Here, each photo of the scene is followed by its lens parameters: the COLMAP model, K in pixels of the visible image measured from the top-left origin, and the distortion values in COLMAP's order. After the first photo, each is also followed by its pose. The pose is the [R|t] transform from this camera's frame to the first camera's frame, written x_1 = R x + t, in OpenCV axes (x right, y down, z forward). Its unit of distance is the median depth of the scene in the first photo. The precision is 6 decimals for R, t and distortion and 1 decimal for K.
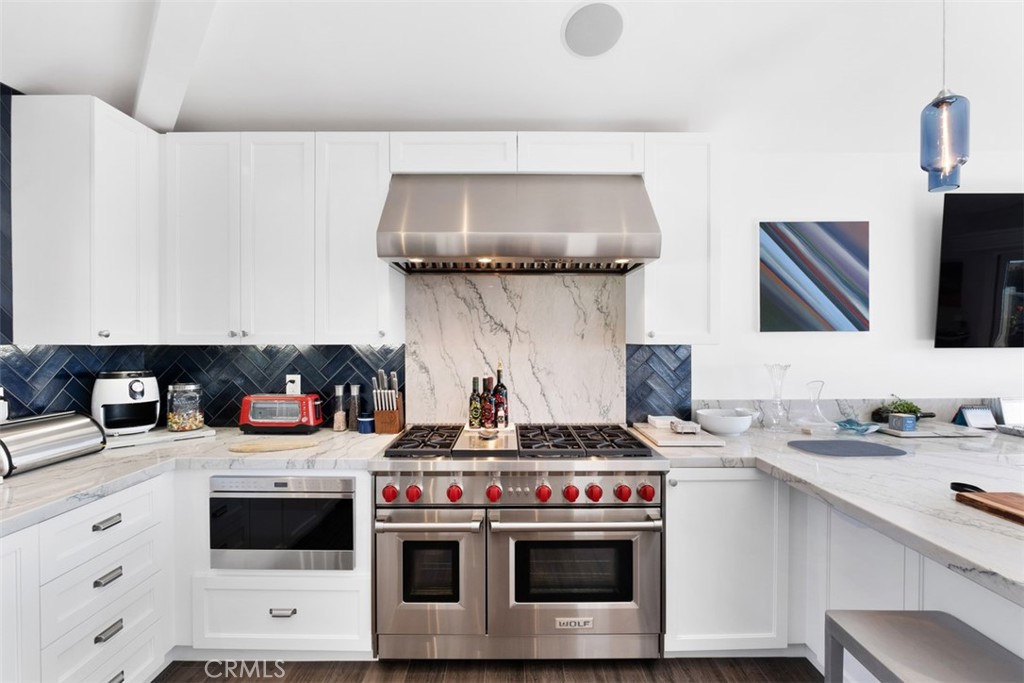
lens RADIAL K [[461.3, 0, 511.7], [0, 461.3, 344.2], [0, 0, 1]] dist [-0.004231, -0.002526]
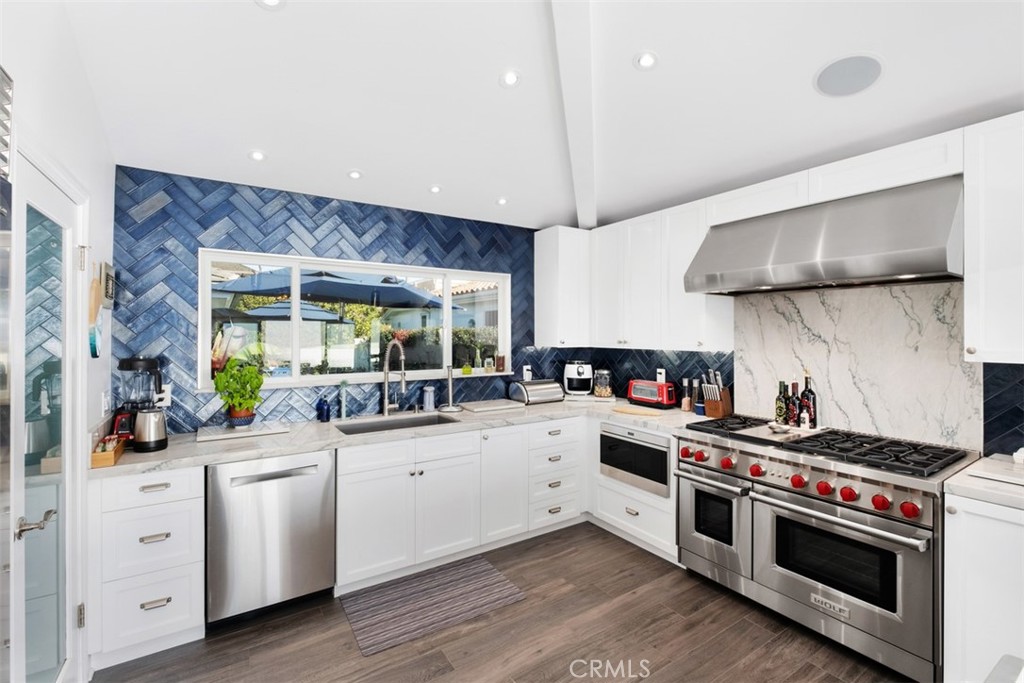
lens RADIAL K [[445.5, 0, 517.8], [0, 445.5, 335.4], [0, 0, 1]] dist [0.000550, -0.001077]
pose [[0.558940, 0.004520, -0.829196, 0.536058], [-0.011805, 0.999927, -0.002507, -0.038322], [0.829124, 0.011190, 0.558953, -0.219070]]
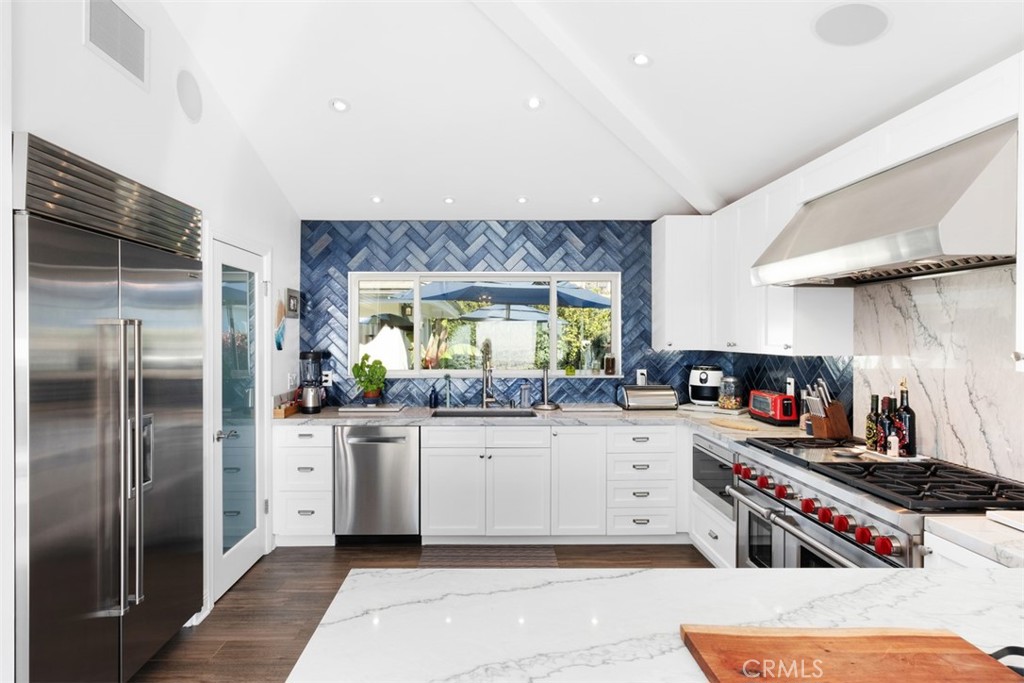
lens RADIAL K [[550.5, 0, 509.0], [0, 550.5, 345.3], [0, 0, 1]] dist [0.011367, 0.003282]
pose [[0.039534, 0.019732, -0.999023, 1.100042], [-0.013203, 0.999728, 0.019223, -0.043995], [0.999131, 0.012430, 0.039784, 0.238869]]
